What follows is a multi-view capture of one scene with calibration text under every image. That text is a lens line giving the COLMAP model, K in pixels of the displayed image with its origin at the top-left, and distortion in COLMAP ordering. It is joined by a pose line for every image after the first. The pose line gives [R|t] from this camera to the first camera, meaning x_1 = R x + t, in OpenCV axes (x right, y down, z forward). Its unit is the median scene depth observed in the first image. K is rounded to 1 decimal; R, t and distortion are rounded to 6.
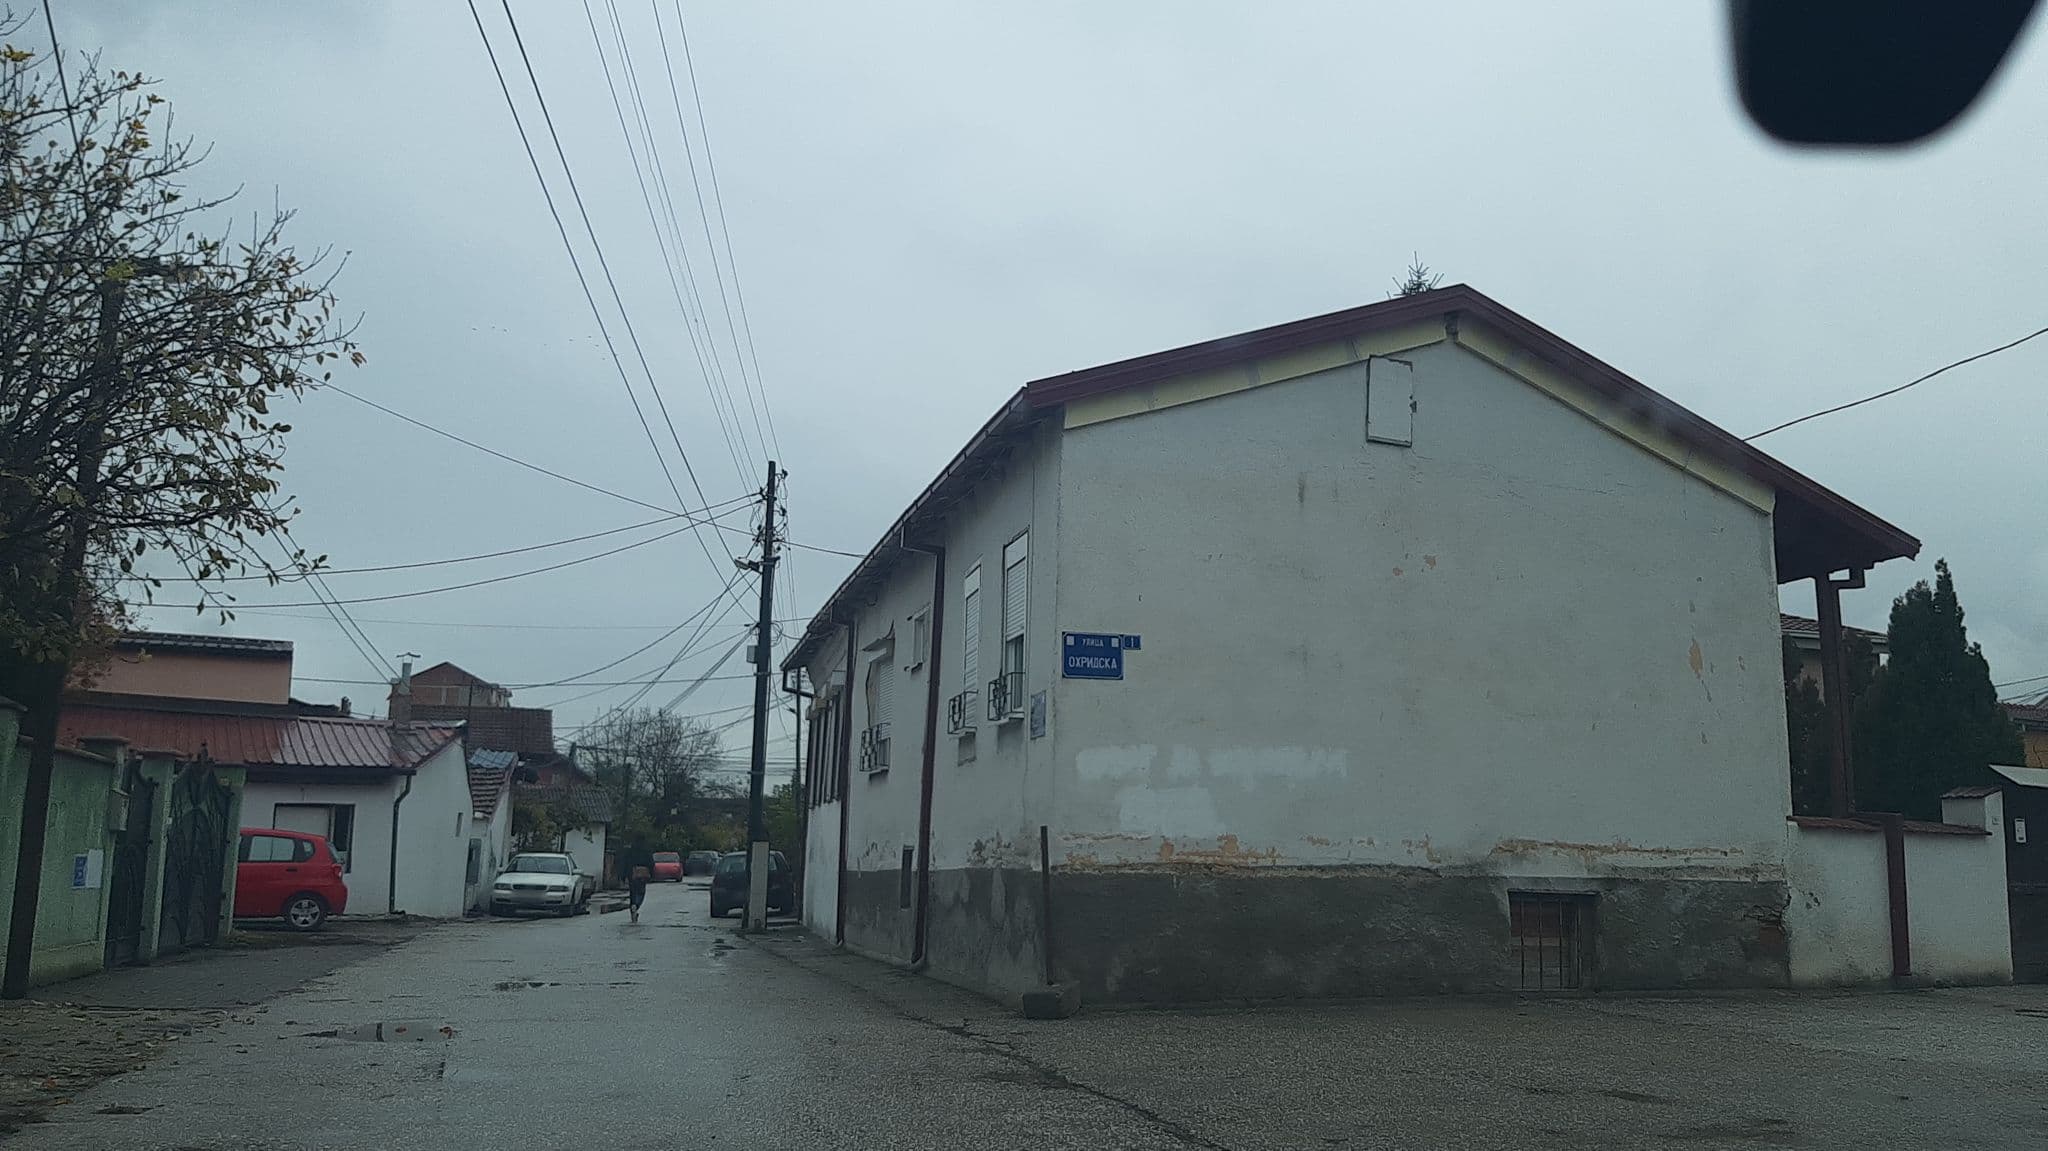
lens RADIAL K [[1459.0, 0, 1024.0], [0, 1459.0, 575.5], [0, 0, 1]] dist [0.004423, -0.000934]
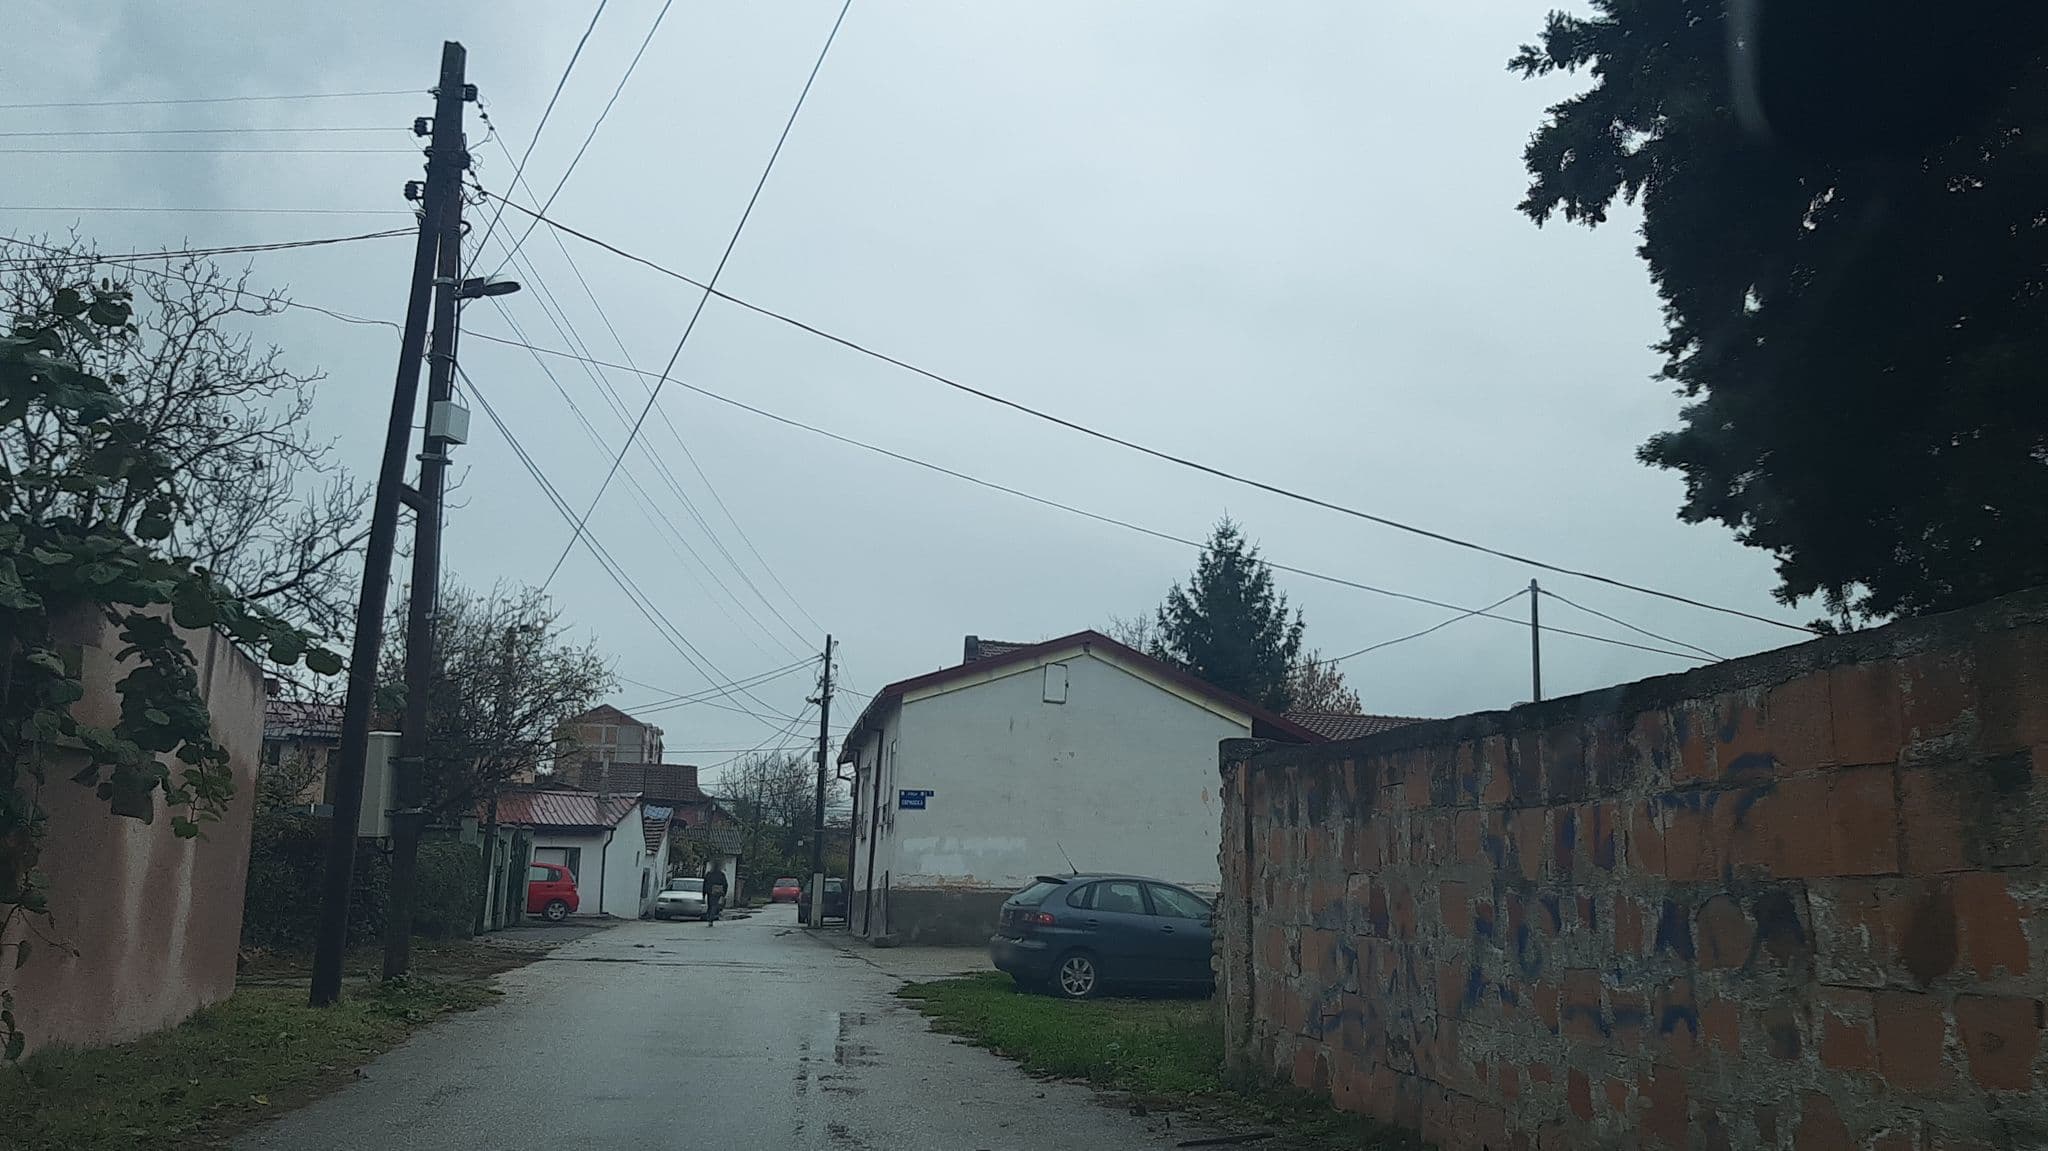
lens RADIAL K [[1459.0, 0, 1024.0], [0, 1459.0, 575.5], [0, 0, 1]] dist [0.004423, -0.000934]
pose [[0.995586, -0.006114, -0.093657, 0.195475], [0.004300, 0.999799, -0.019559, -0.113601], [0.093758, 0.019070, 0.995412, -0.590766]]
